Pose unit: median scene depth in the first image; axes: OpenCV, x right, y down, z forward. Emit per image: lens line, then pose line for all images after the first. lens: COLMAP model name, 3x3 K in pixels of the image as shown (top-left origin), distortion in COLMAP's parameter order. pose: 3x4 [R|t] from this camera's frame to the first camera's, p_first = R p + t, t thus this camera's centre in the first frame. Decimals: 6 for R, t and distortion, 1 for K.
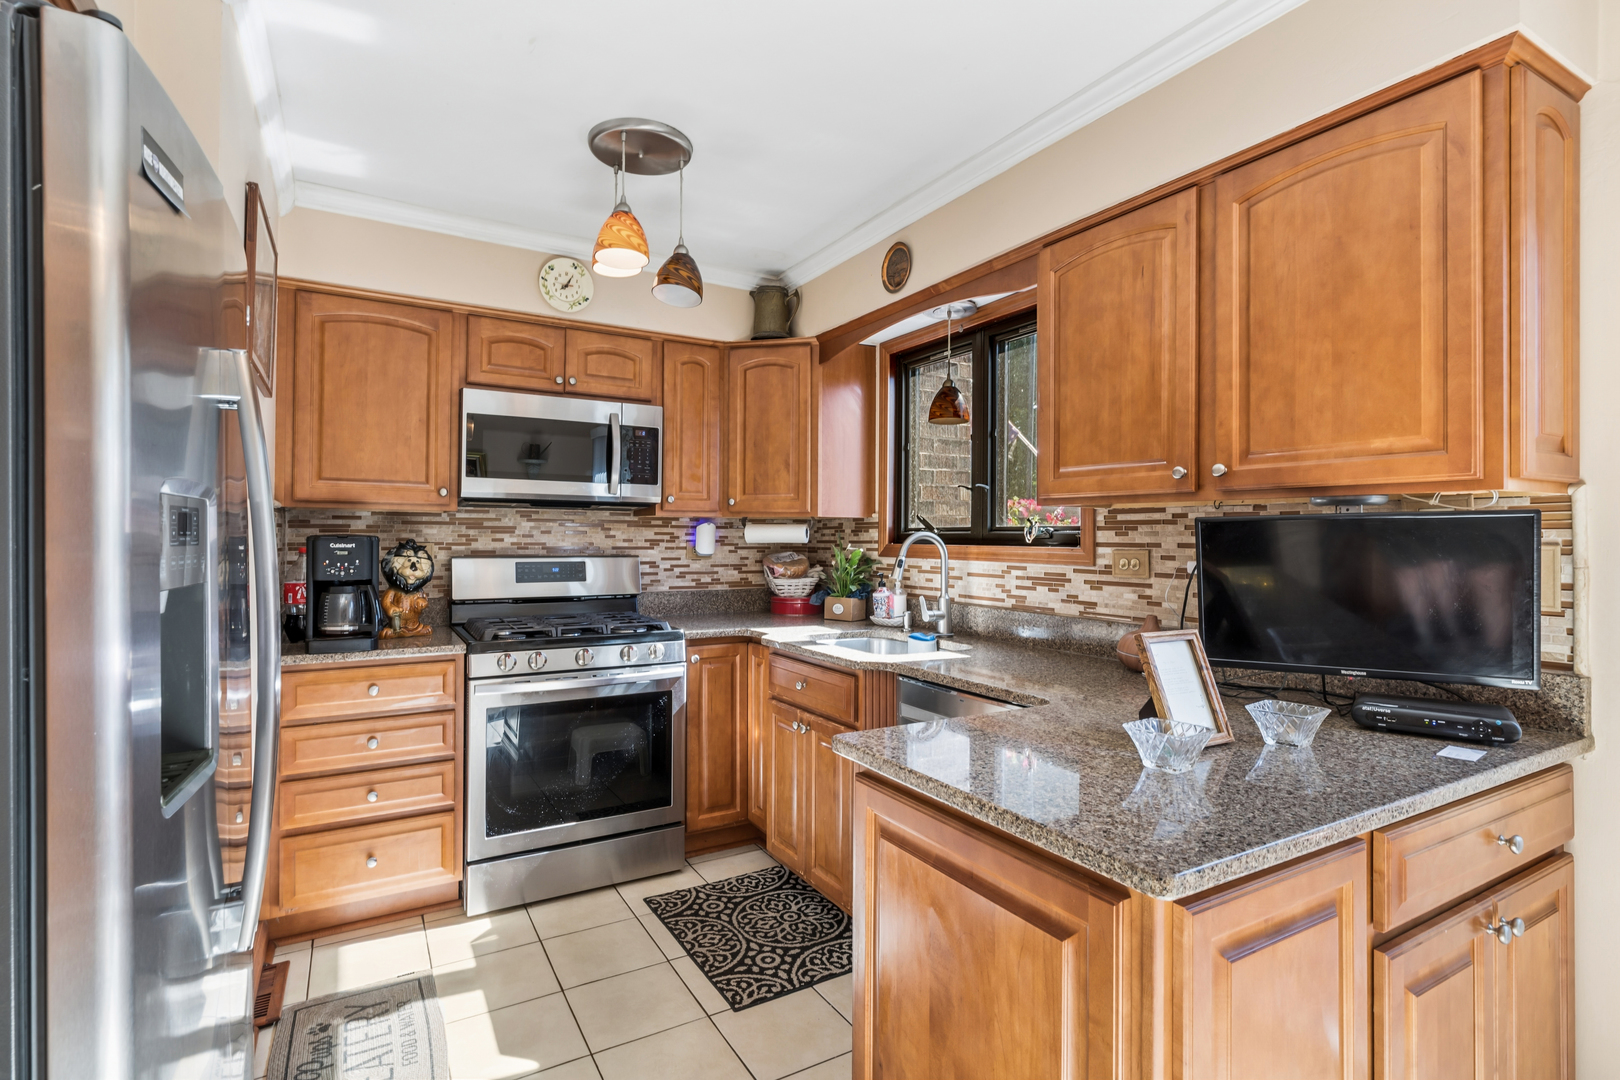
lens RADIAL K [[801.5, 0, 811.3], [0, 801.5, 537.2], [0, 0, 1]] dist [-0.002154, -0.000547]
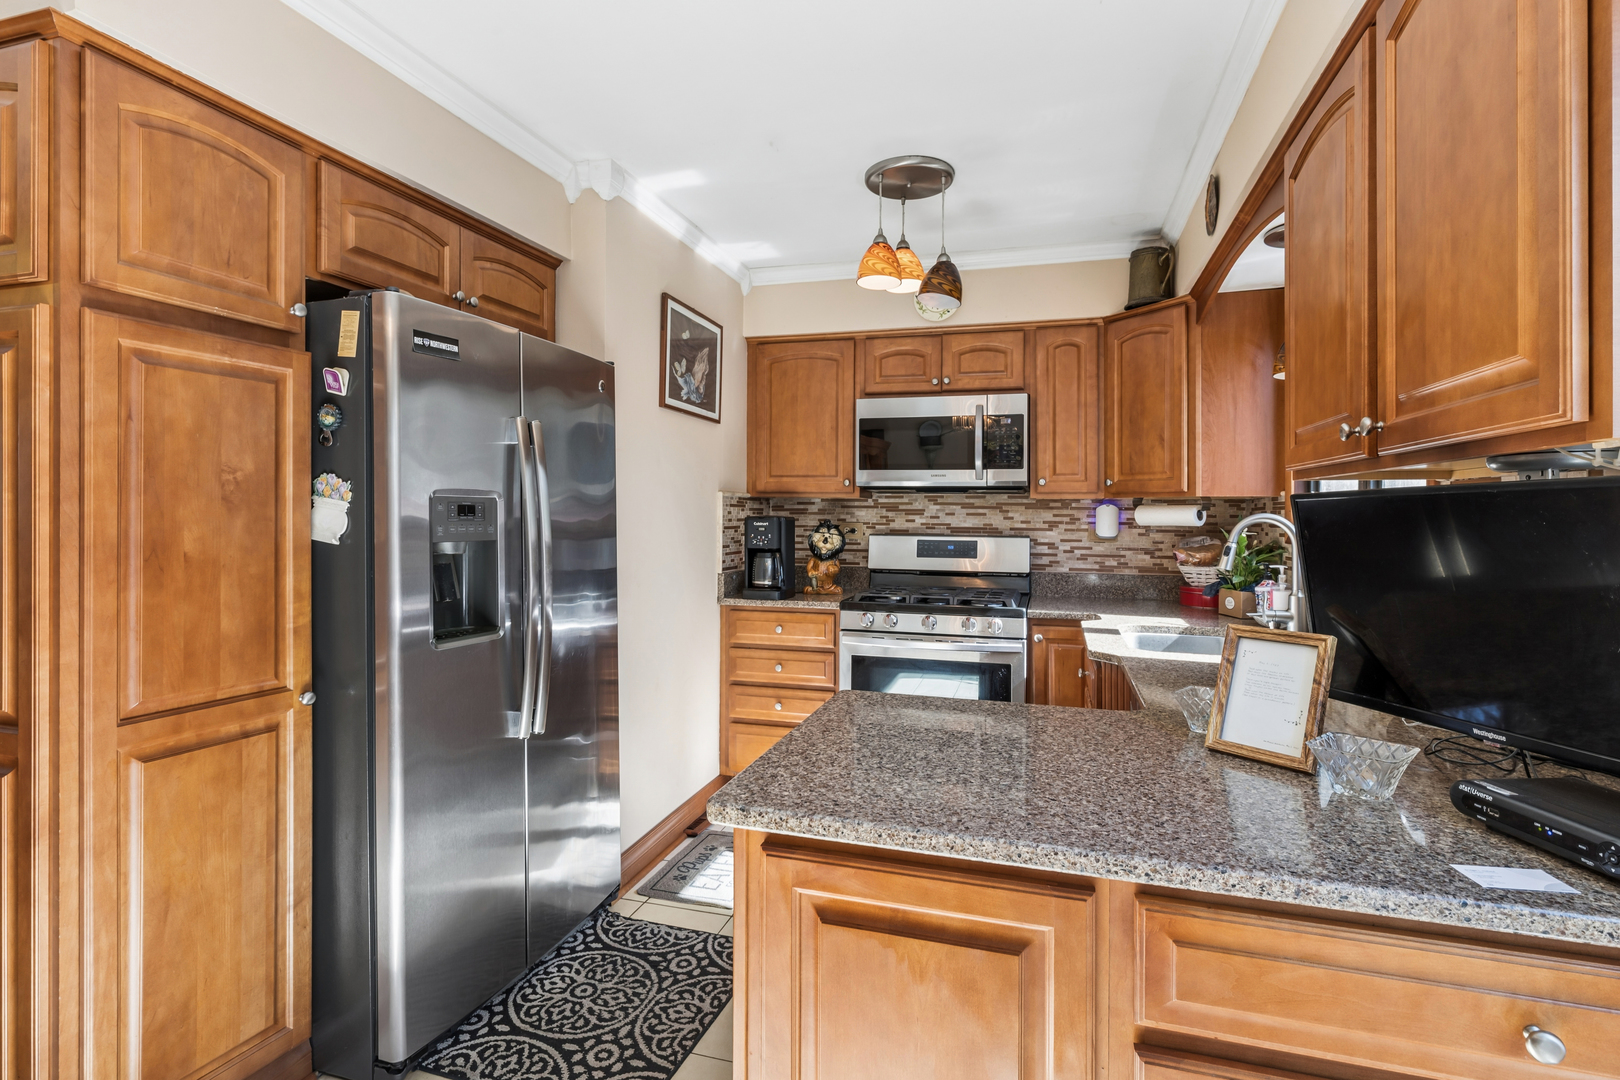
lens RADIAL K [[801.5, 0, 794.4], [0, 801.5, 524.1], [0, 0, 1]] dist [-0.002154, -0.000547]
pose [[0.664312, 0.008654, -0.747405, 0.396508], [-0.004109, 0.999960, 0.007926, -0.000218], [0.747444, -0.002195, 0.664321, 0.084847]]
